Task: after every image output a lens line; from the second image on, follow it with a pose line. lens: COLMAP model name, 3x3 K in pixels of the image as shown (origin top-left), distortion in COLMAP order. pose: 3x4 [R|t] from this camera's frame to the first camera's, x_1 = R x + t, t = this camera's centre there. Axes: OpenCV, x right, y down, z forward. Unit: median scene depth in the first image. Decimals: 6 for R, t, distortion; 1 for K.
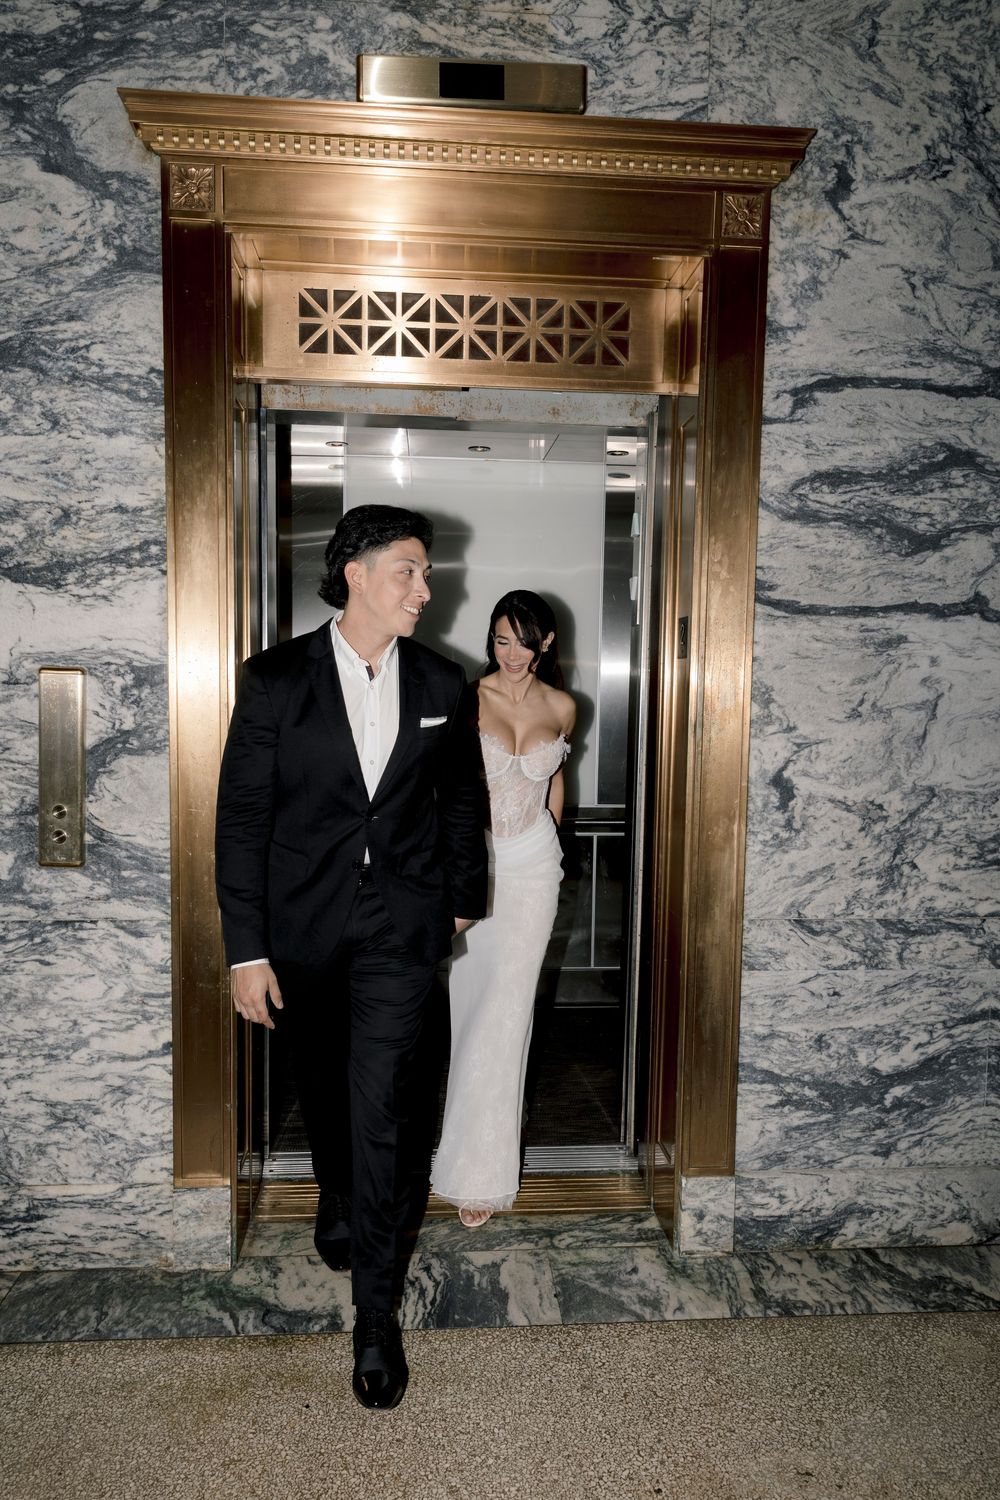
lens RADIAL K [[988.2, 0, 483.3], [0, 988.2, 773.0], [0, 0, 1]] dist [0.010640, -0.001830]
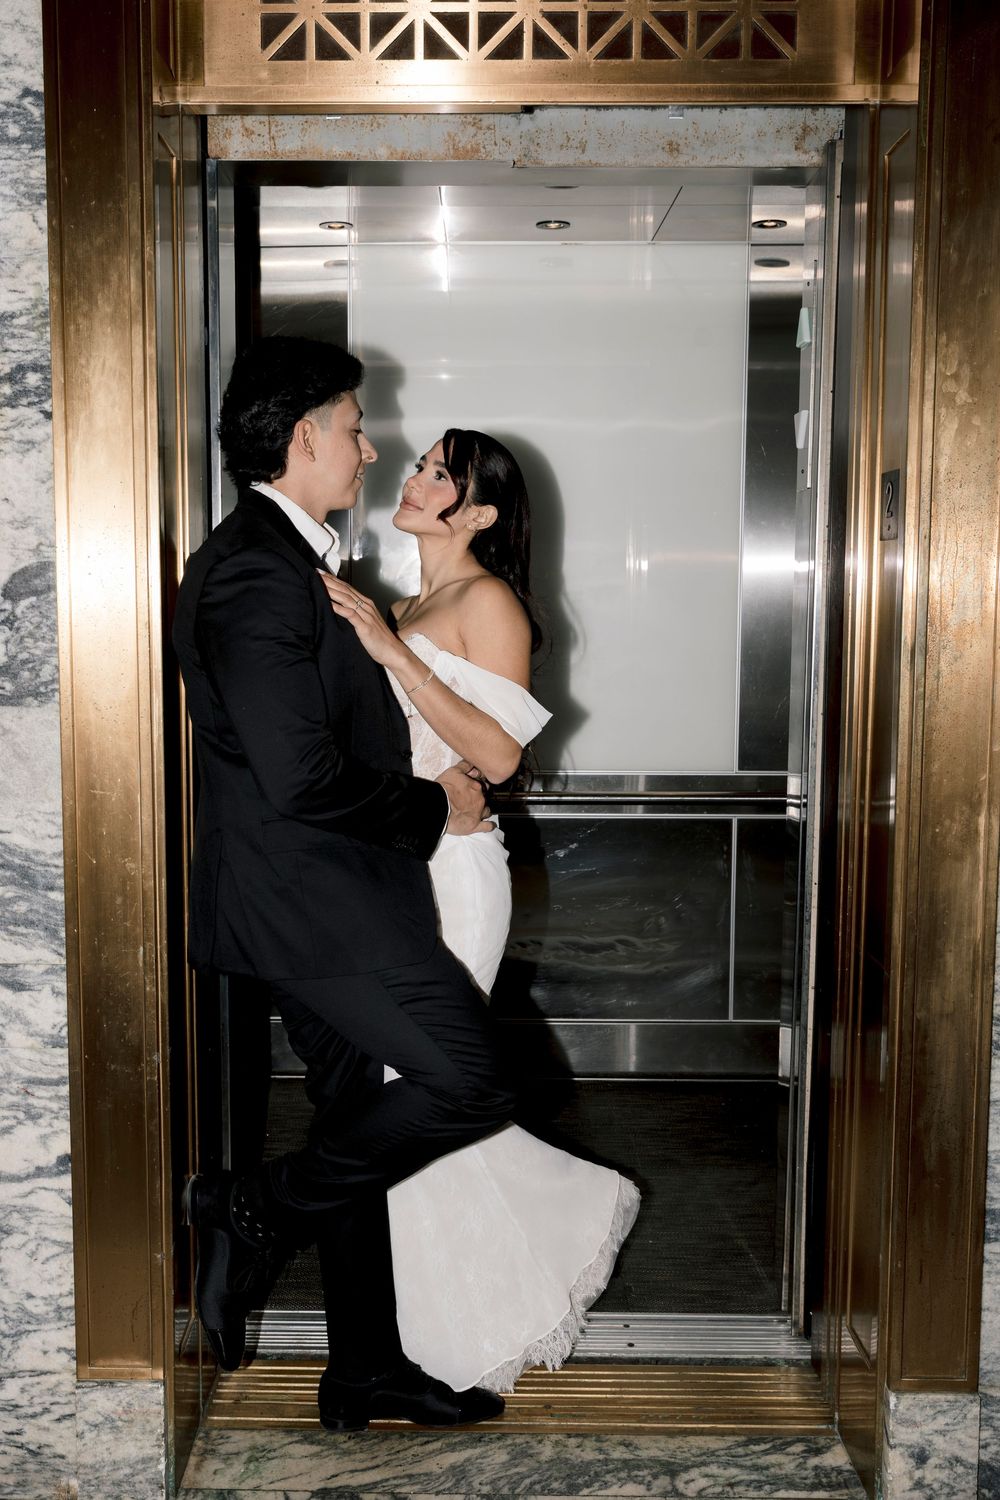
lens RADIAL K [[1375.5, 0, 444.3], [0, 1375.5, 723.3], [0, 0, 1]] dist [-0.007572, 0.018344]
pose [[0.996088, -0.004113, -0.088272, 0.004385], [0.004473, 0.999983, 0.003872, -0.008359], [0.088255, -0.004252, 0.996089, 0.140712]]
